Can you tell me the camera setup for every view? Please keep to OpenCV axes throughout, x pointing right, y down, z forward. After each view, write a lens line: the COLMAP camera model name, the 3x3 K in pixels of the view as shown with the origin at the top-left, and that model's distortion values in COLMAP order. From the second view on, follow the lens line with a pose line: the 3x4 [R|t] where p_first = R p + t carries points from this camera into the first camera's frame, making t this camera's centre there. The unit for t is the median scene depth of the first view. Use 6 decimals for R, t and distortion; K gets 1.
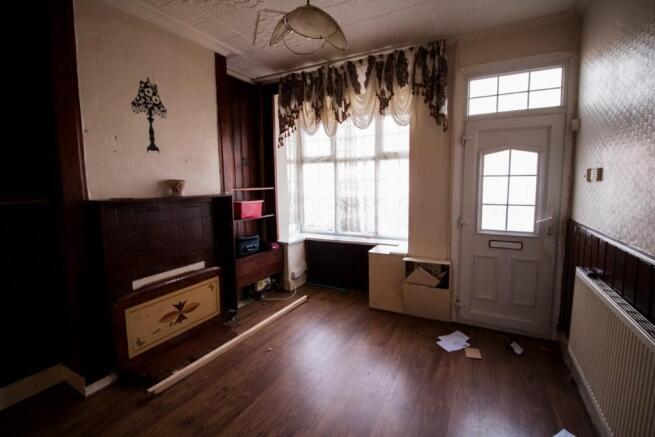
lens RADIAL K [[299.9, 0, 327.2], [0, 299.9, 218.7], [0, 0, 1]] dist [-0.036907, -0.001039]
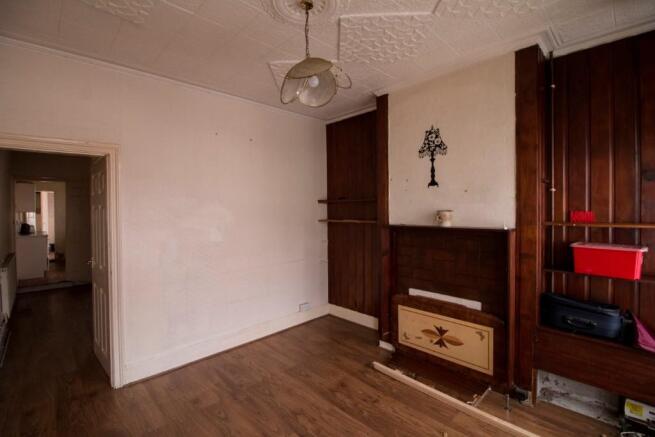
lens RADIAL K [[299.9, 0, 328.3], [0, 299.9, 214.9], [0, 0, 1]] dist [-0.036907, -0.001039]
pose [[-0.332630, 0.027545, -0.942655, 0.667960], [-0.100776, 0.992812, 0.064571, -0.151303], [0.937657, 0.116475, -0.327463, 1.018068]]
